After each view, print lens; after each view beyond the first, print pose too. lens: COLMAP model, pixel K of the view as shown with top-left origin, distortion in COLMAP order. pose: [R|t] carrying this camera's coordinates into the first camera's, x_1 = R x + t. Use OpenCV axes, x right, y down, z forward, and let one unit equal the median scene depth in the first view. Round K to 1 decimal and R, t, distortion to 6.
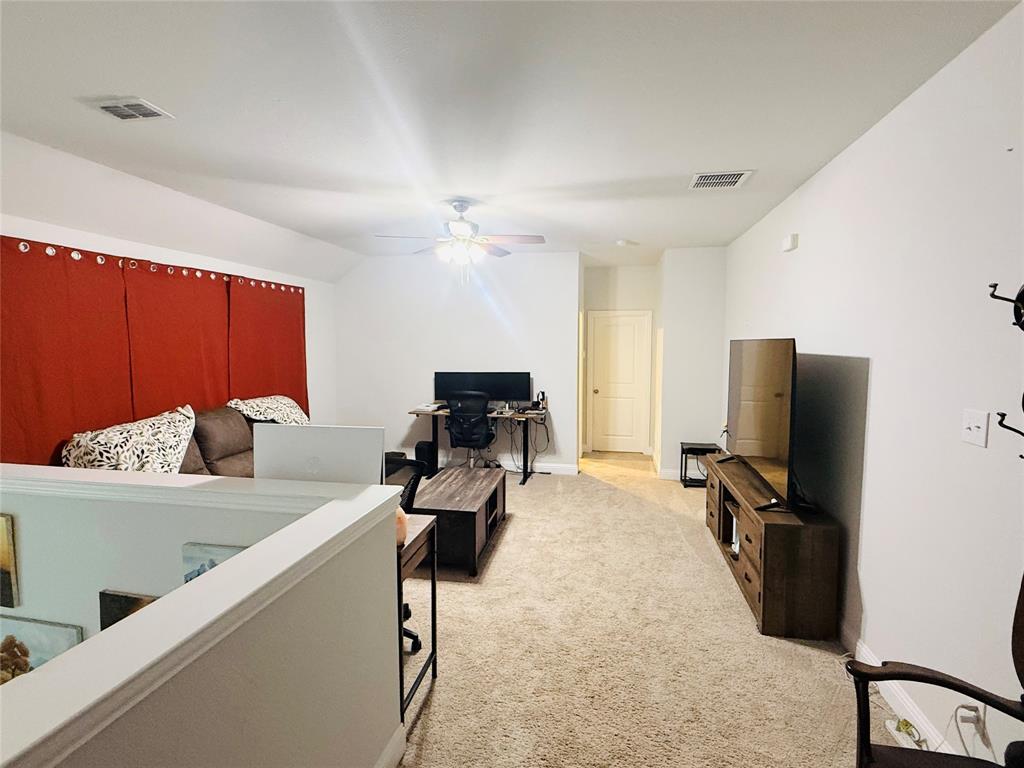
lens RADIAL K [[502.5, 0, 512.0], [0, 502.5, 384.0], [0, 0, 1]] dist [0.000006, -0.000023]
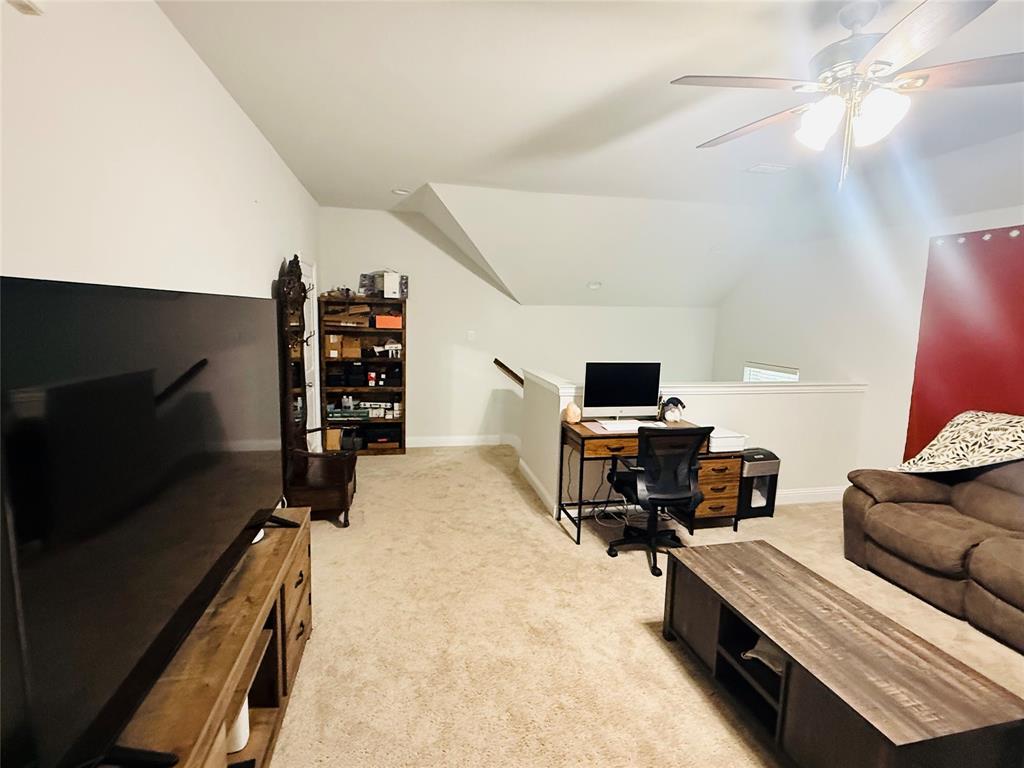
lens RADIAL K [[502.5, 0, 512.0], [0, 502.5, 384.0], [0, 0, 1]] dist [0.000006, -0.000023]
pose [[-0.919241, 0.033932, -0.392231, 0.366821], [-0.053481, 0.976281, 0.209798, -0.106003], [0.390046, 0.213832, -0.895623, 1.348651]]
